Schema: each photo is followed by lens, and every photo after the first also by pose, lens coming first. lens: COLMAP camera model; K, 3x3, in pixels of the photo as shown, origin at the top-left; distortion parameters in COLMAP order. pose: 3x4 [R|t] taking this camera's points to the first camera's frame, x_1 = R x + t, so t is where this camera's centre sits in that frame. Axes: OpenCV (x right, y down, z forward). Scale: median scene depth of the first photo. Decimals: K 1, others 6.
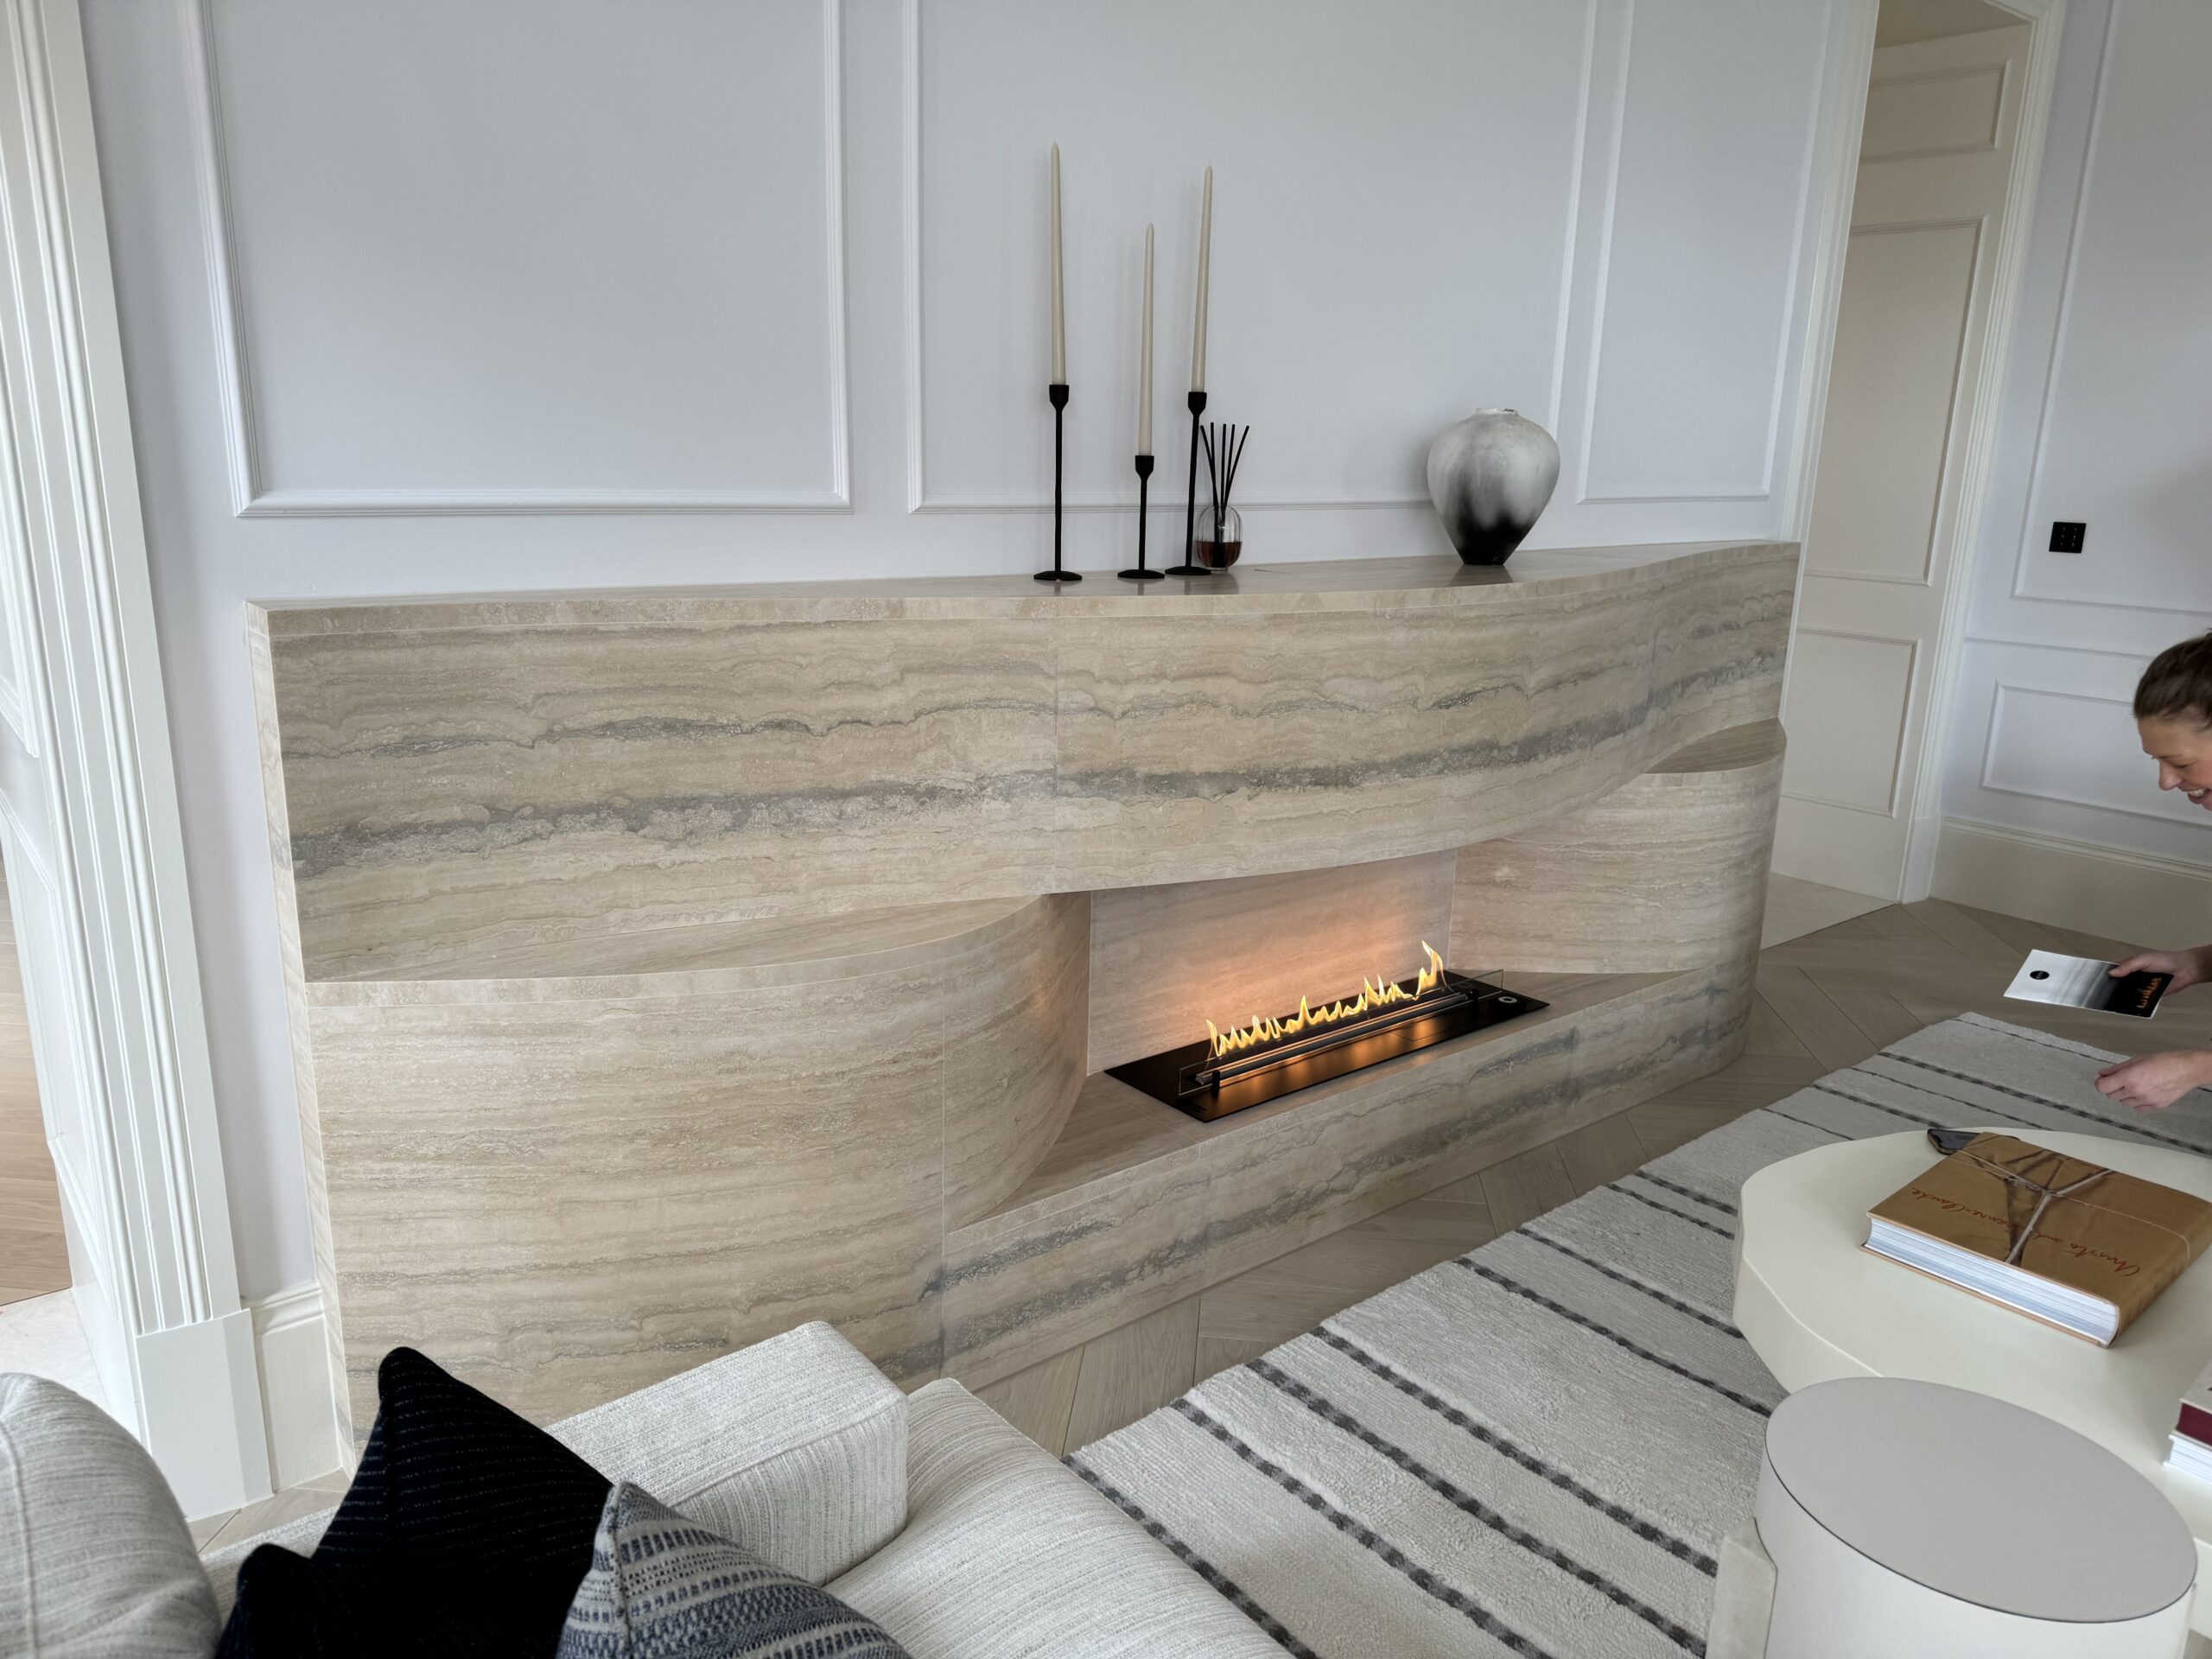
lens RADIAL K [[1547.7, 0, 1106.0], [0, 1547.7, 829.5], [0, 0, 1]] dist [0.161958, -0.301028]
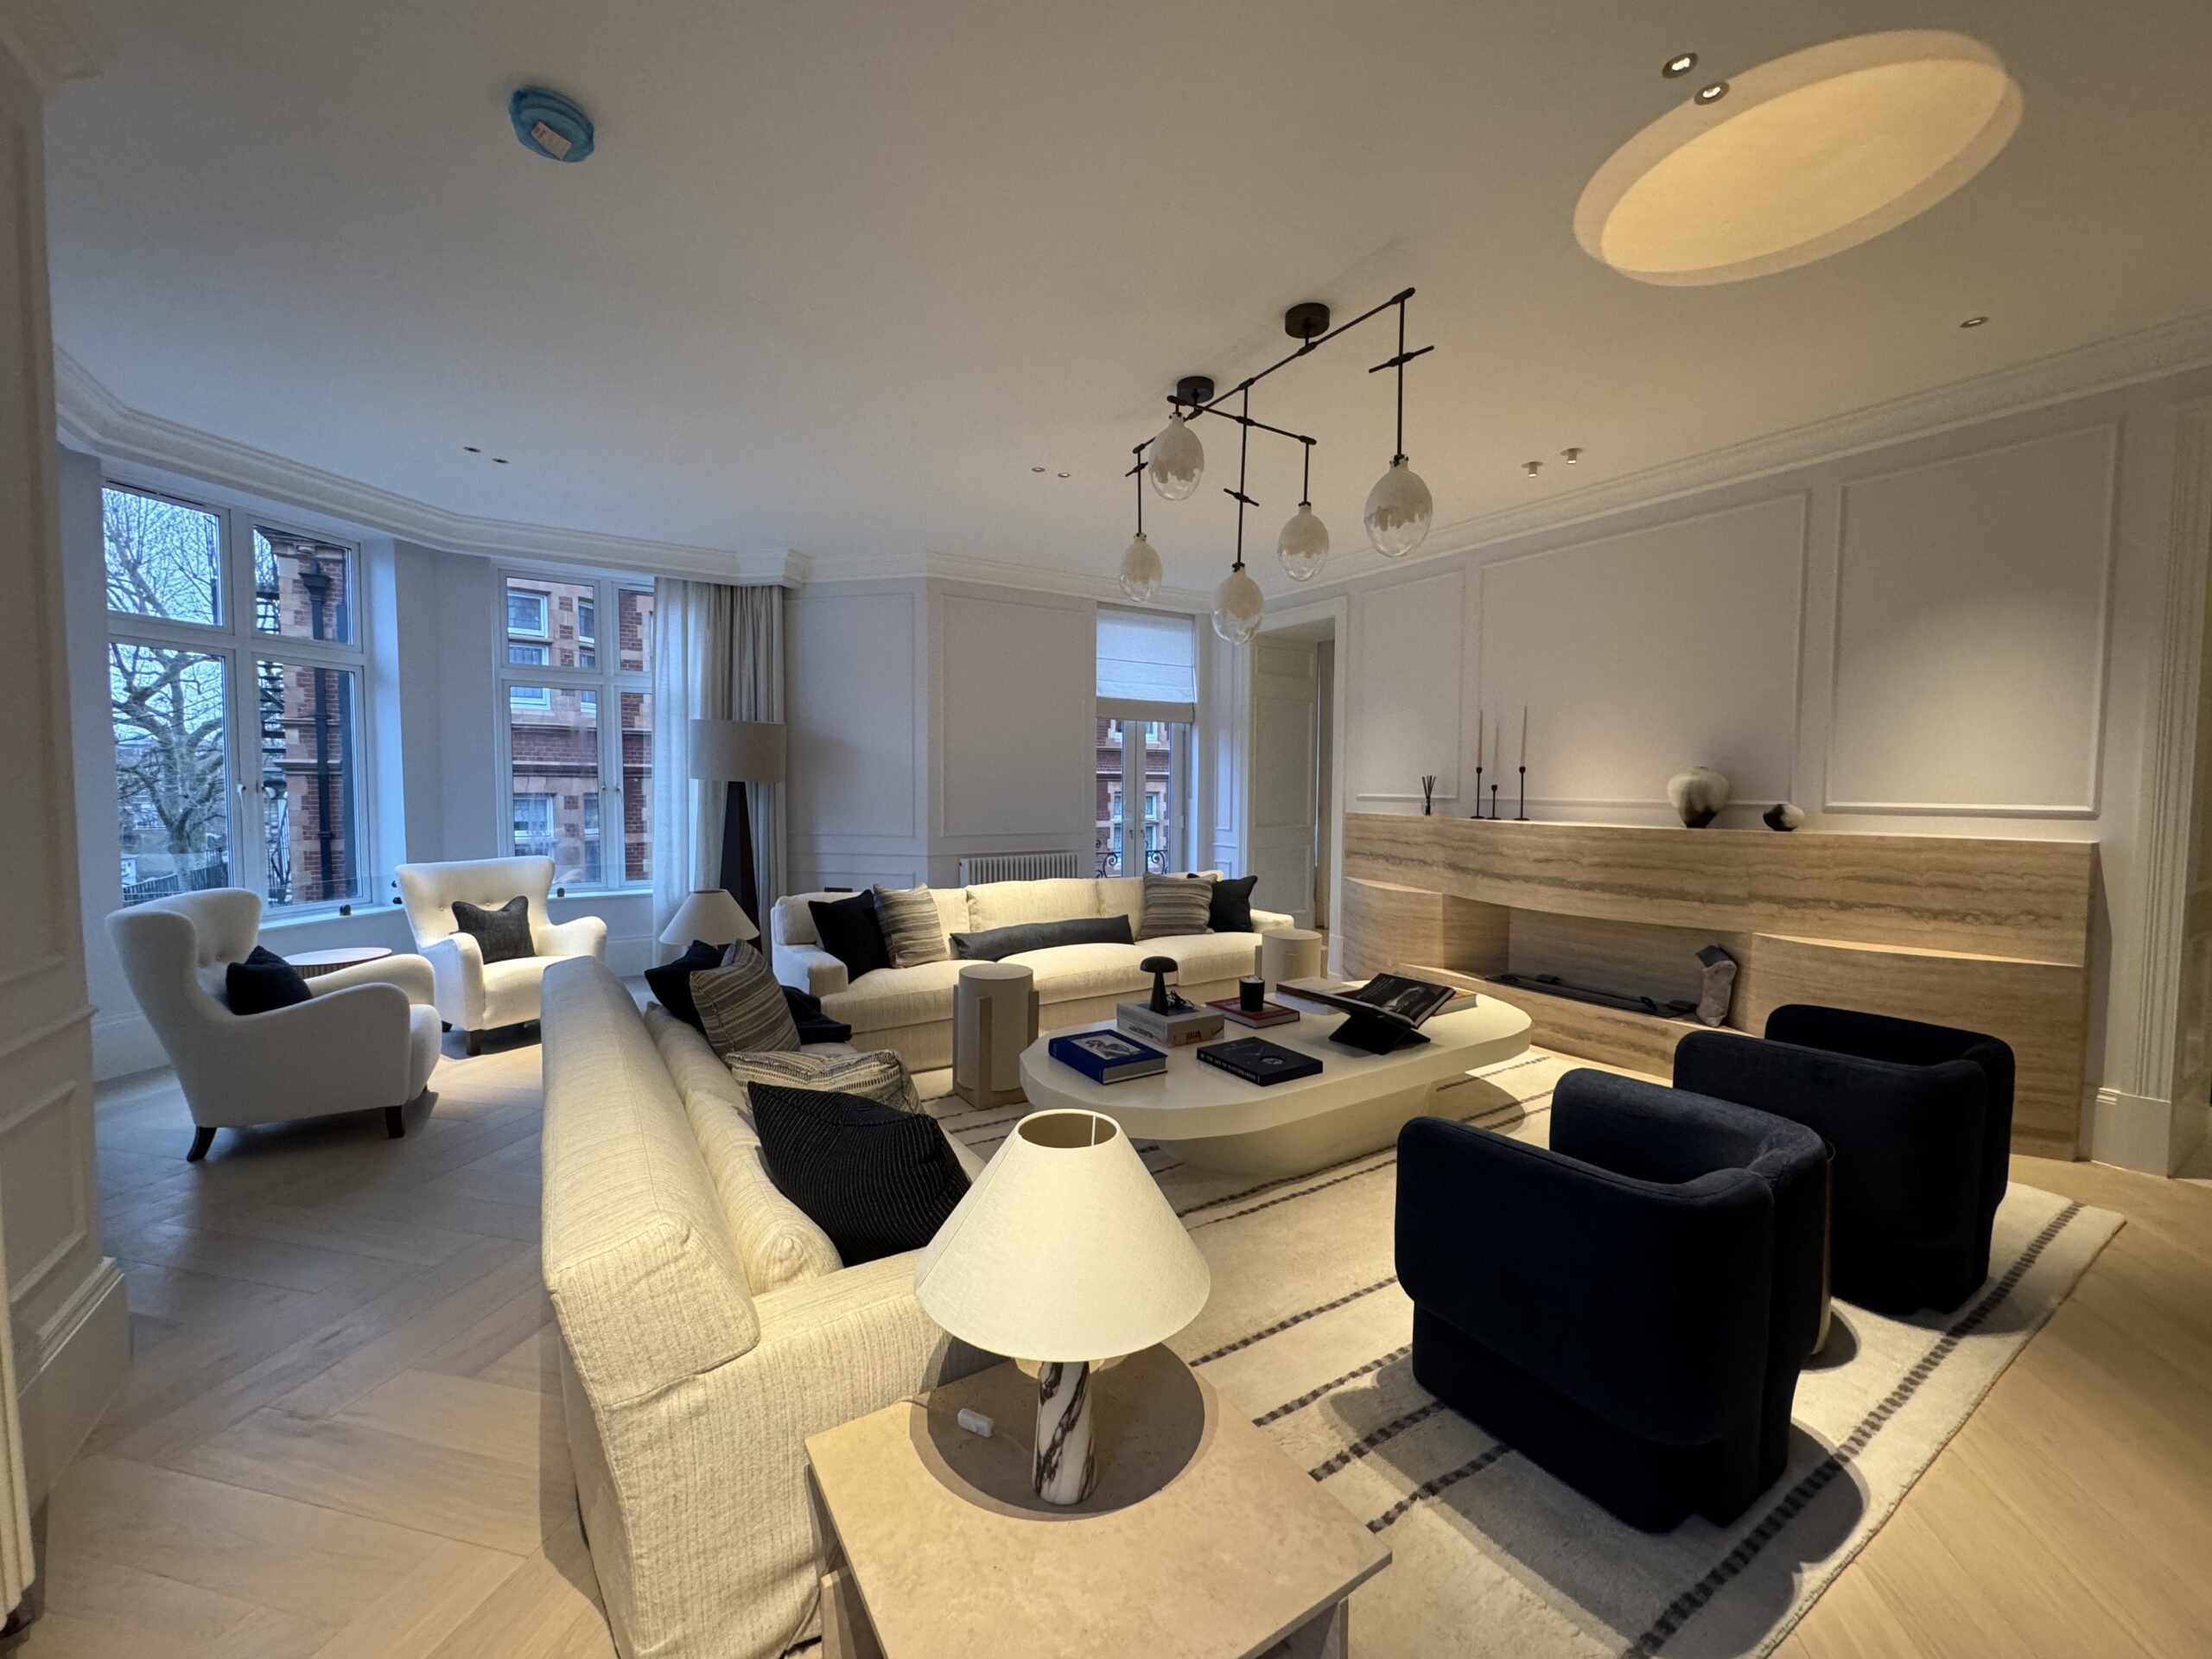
lens RADIAL K [[875.9, 0, 1106.0], [0, 875.9, 829.5], [0, 0, 1]] dist [-0.000027, -0.000097]
pose [[-0.122814, 0.026803, -0.992068, 1.820570], [-0.249577, 0.966675, 0.057013, -0.023248], [0.960535, 0.254600, -0.112032, 0.315961]]
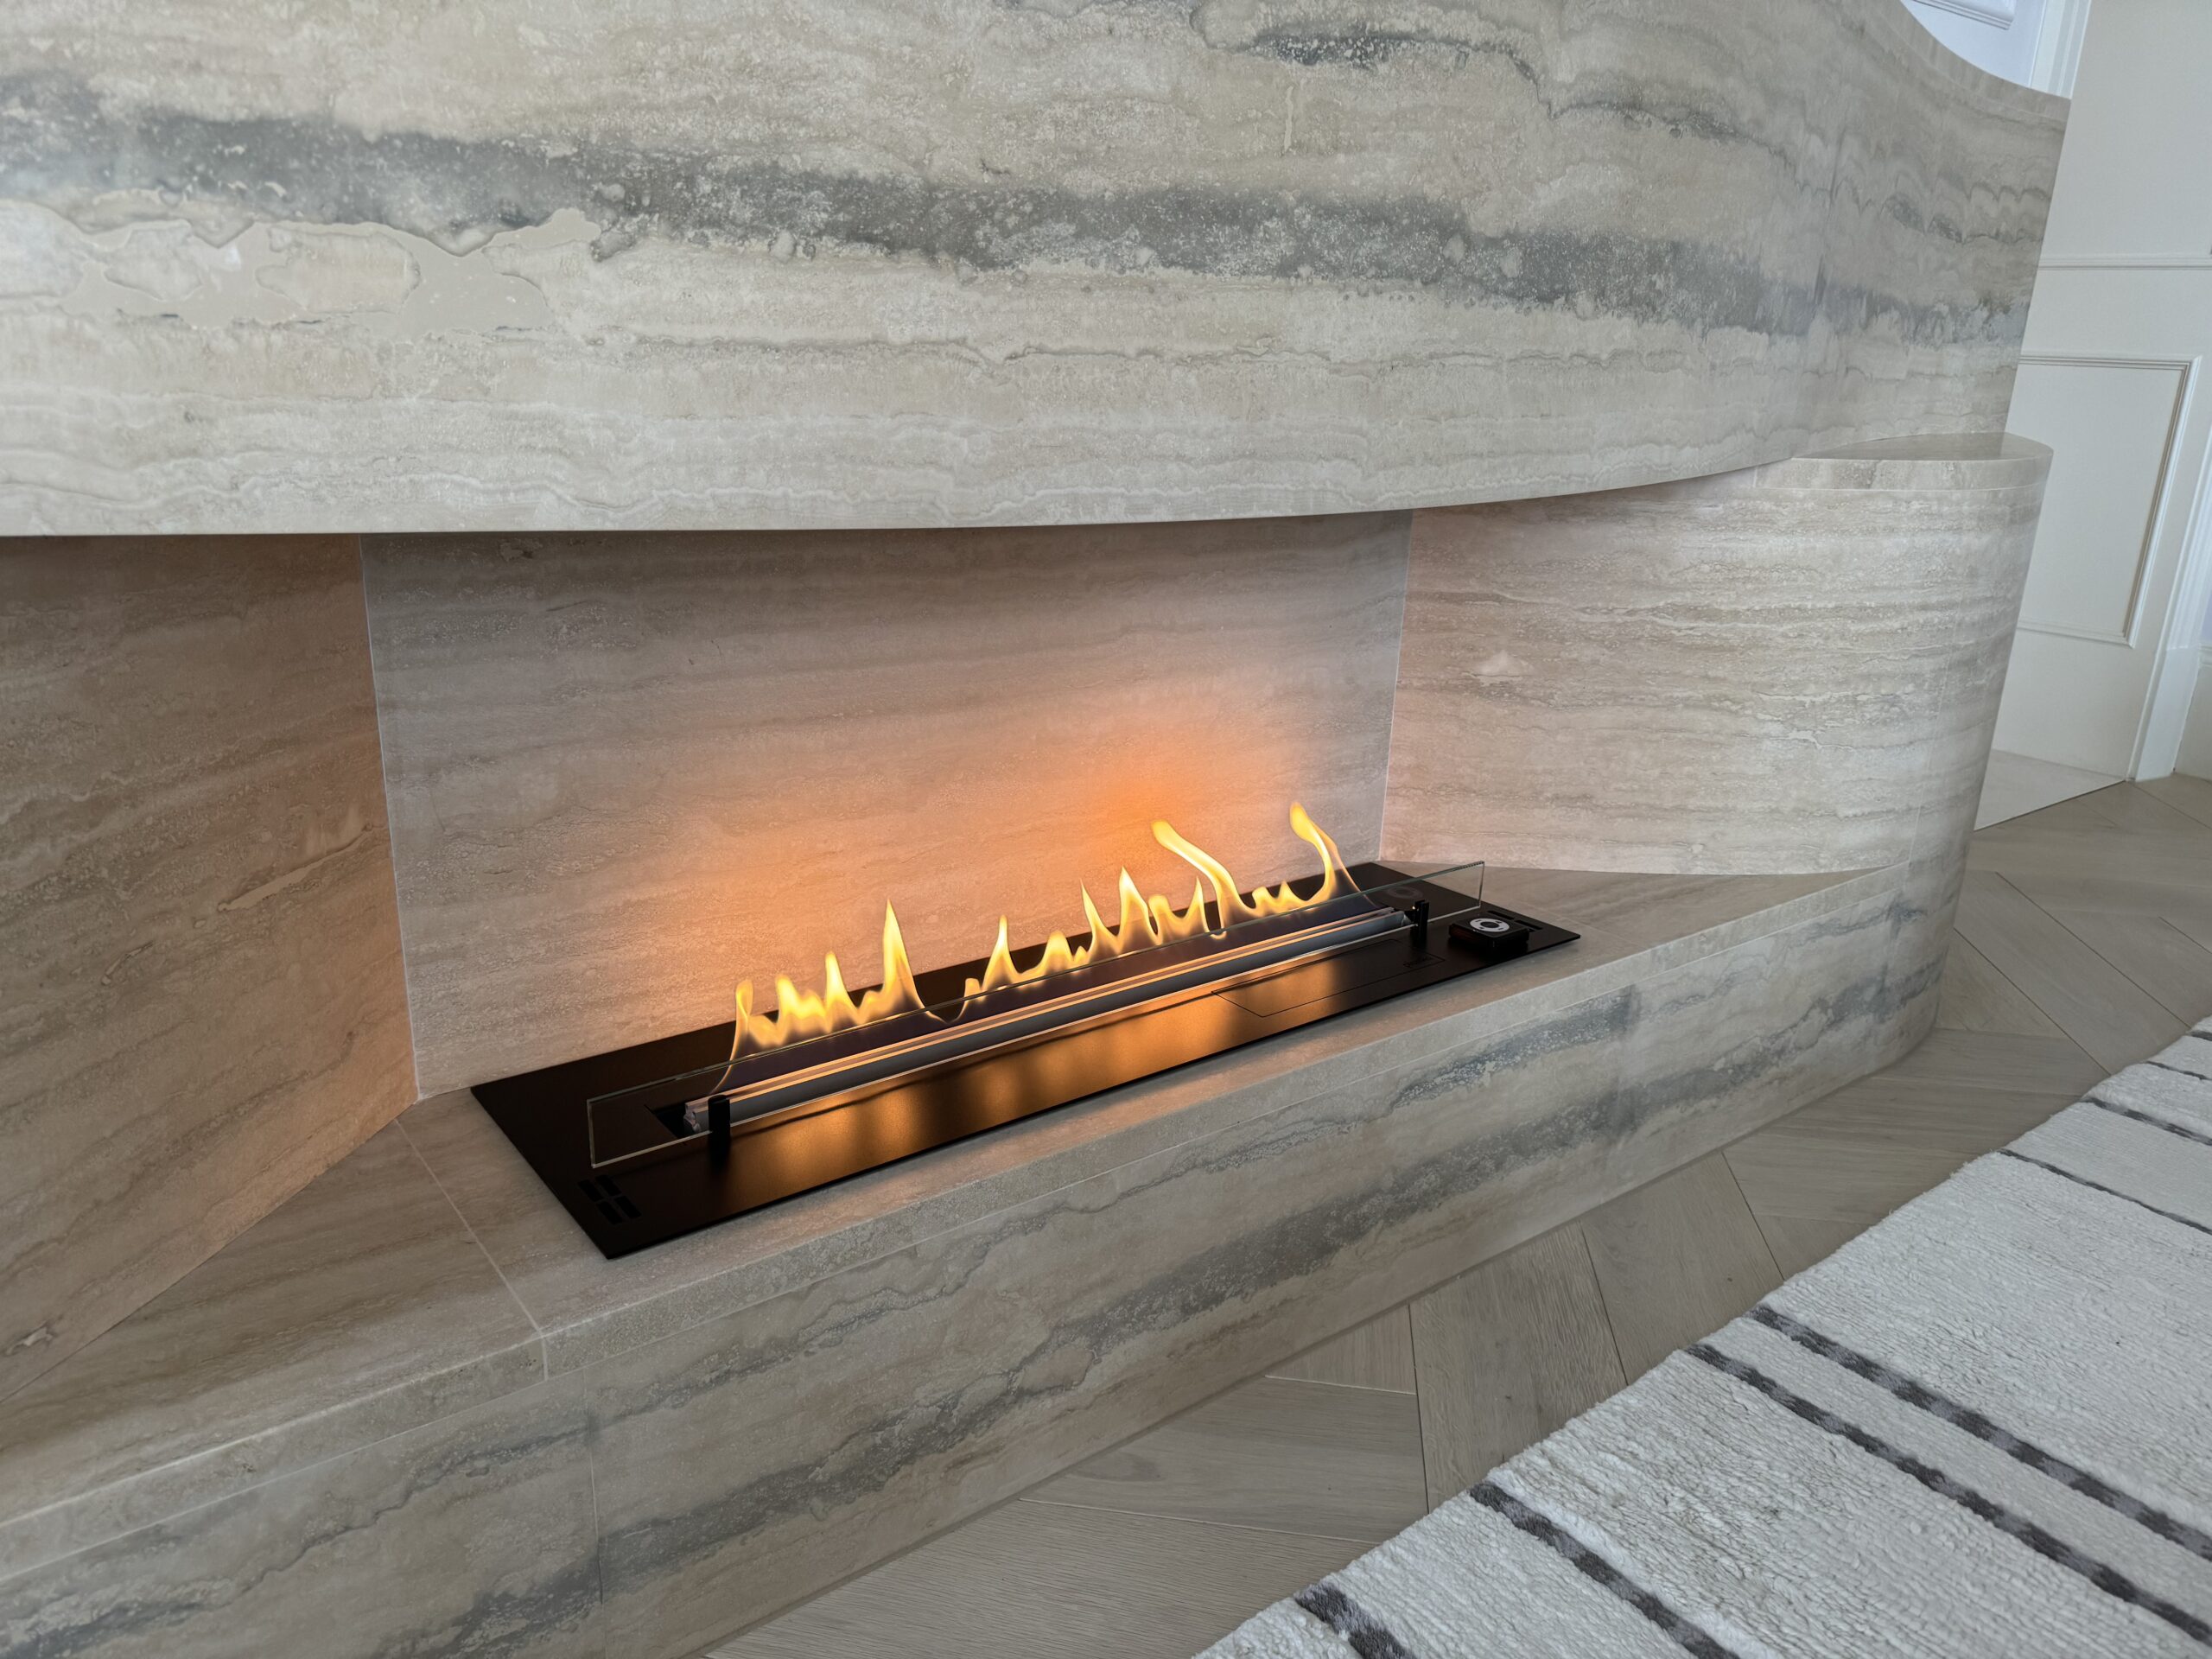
lens RADIAL K [[1560.2, 0, 1093.4], [0, 1560.2, 827.3], [0, 0, 1]] dist [0.055502, -0.079581]
pose [[0.999359, 0.018958, -0.030360, 0.166799], [-0.017095, 0.998021, 0.060510, 0.058644], [0.031447, -0.059952, 0.997706, 0.584330]]
